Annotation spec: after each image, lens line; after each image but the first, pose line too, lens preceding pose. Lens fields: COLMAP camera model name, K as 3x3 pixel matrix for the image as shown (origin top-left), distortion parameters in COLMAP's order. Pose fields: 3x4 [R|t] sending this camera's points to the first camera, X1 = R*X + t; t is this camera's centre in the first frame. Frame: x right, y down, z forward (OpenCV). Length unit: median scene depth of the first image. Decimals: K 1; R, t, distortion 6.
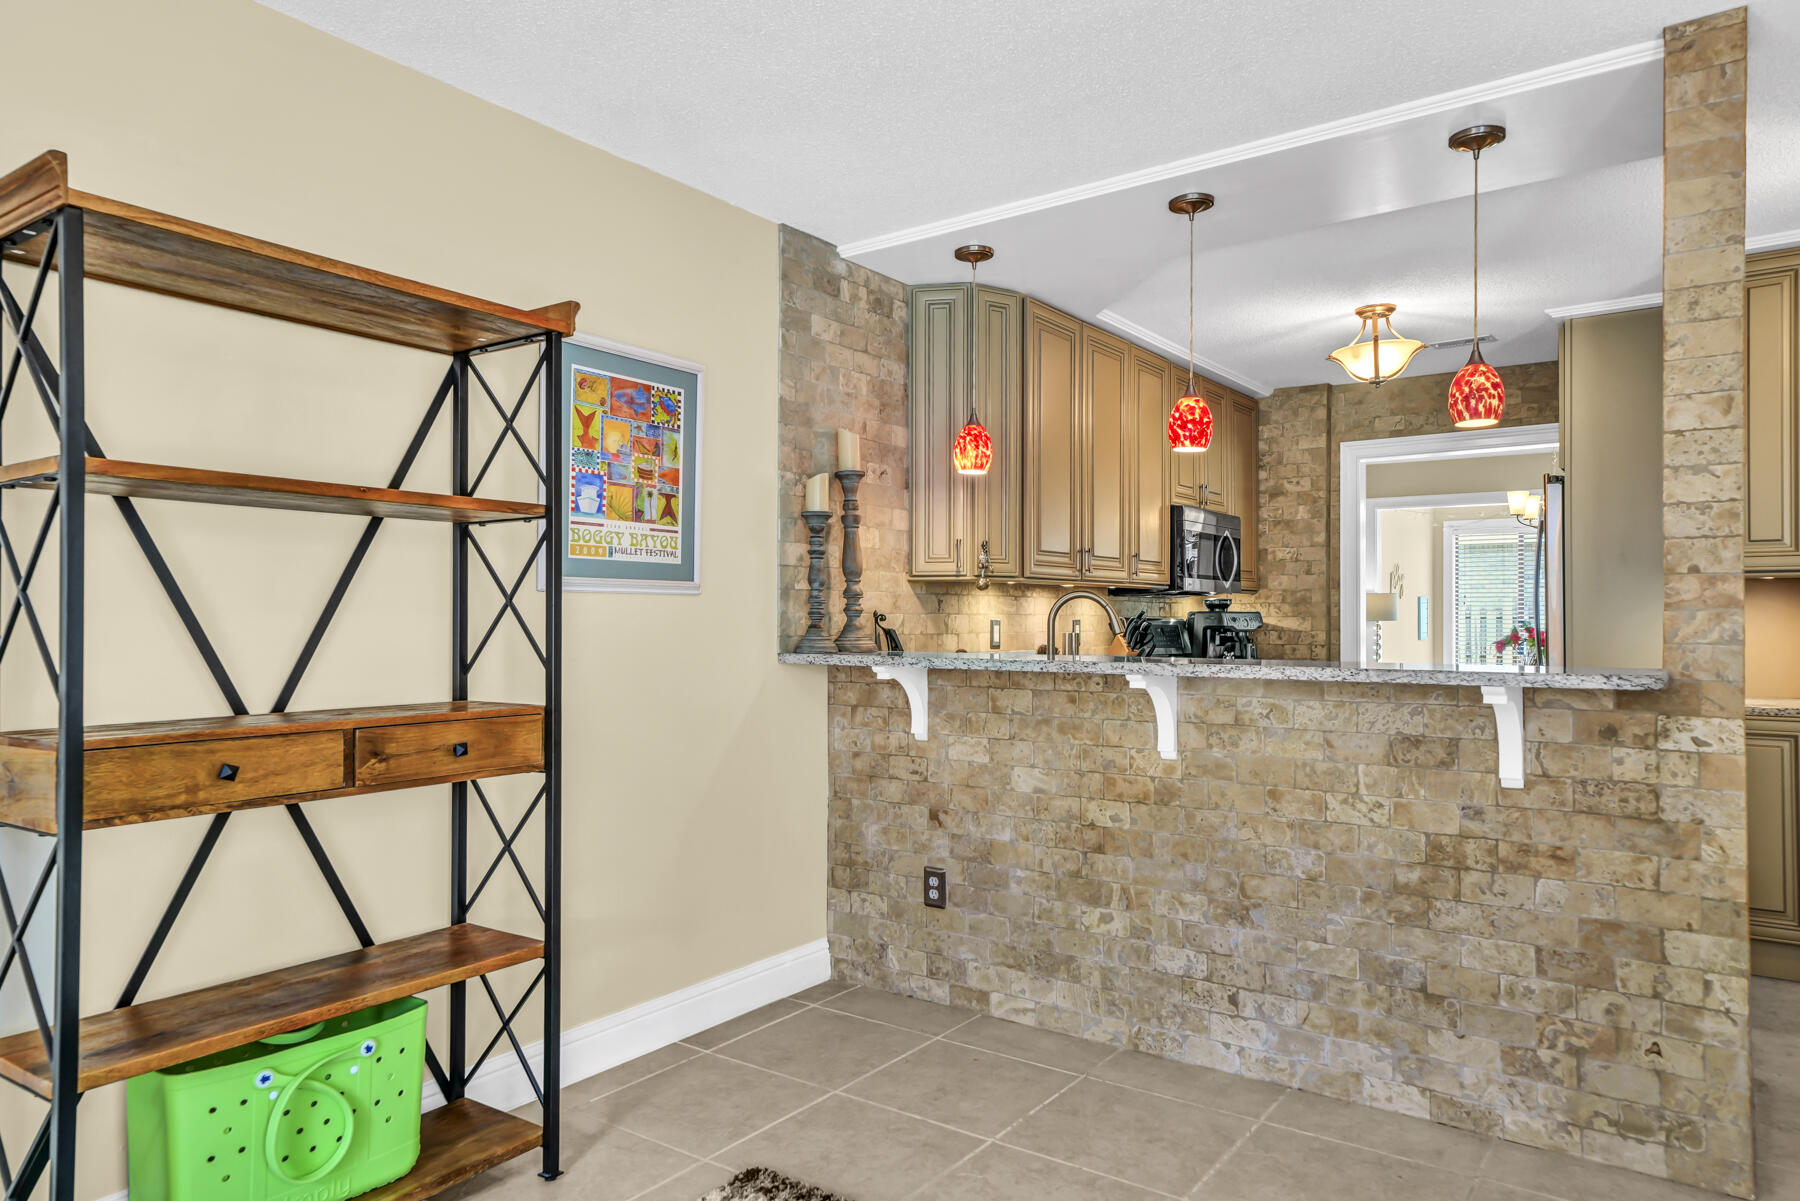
lens RADIAL K [[1127.2, 0, 897.4], [0, 1127.2, 604.2], [0, 0, 1]] dist [0.030055, 0.002262]
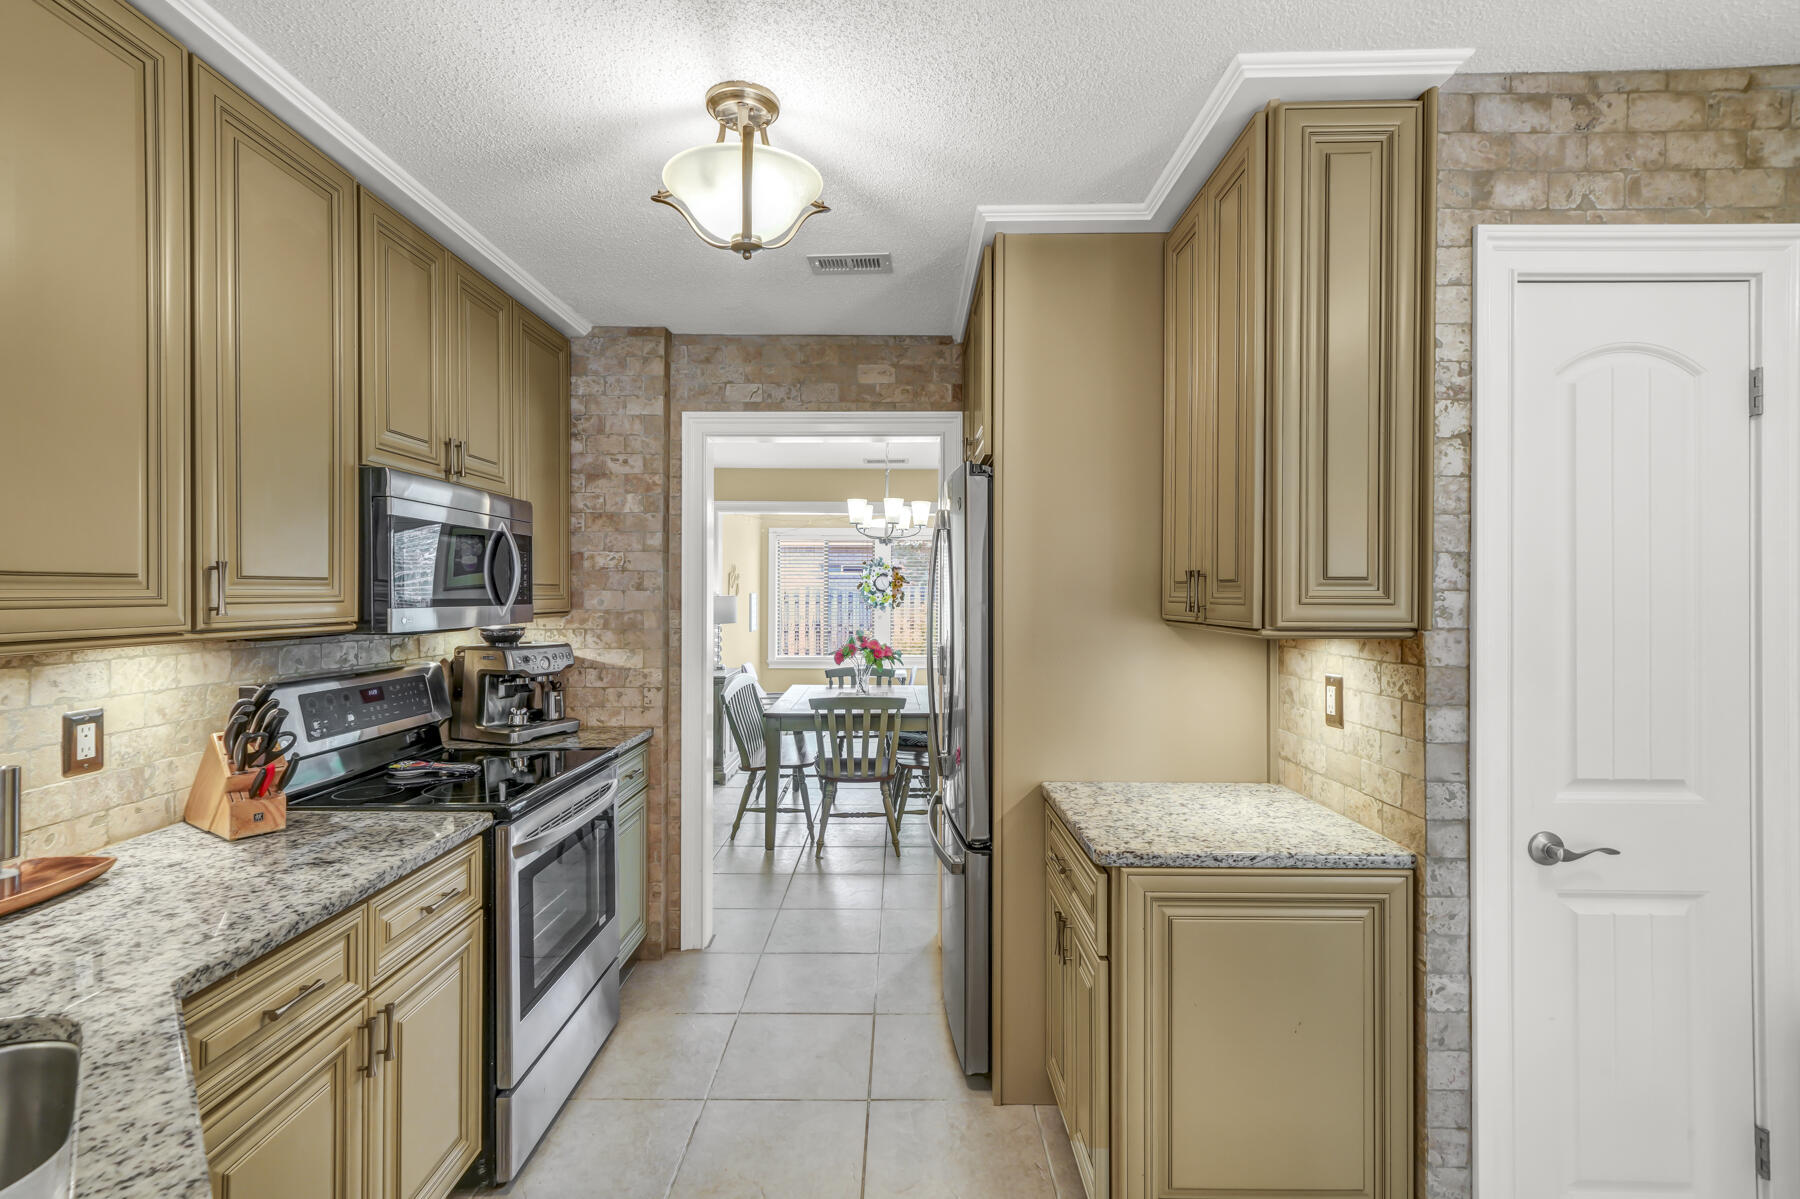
lens RADIAL K [[803.3, 0, 891.7], [0, 803.3, 599.3], [0, 0, 1]] dist [0.002332, 0.000002]
pose [[0.812375, -0.003865, 0.583123, 0.324954], [-0.008244, 0.999802, 0.018111, -0.051571], [-0.583077, -0.019520, 0.812182, 0.816969]]
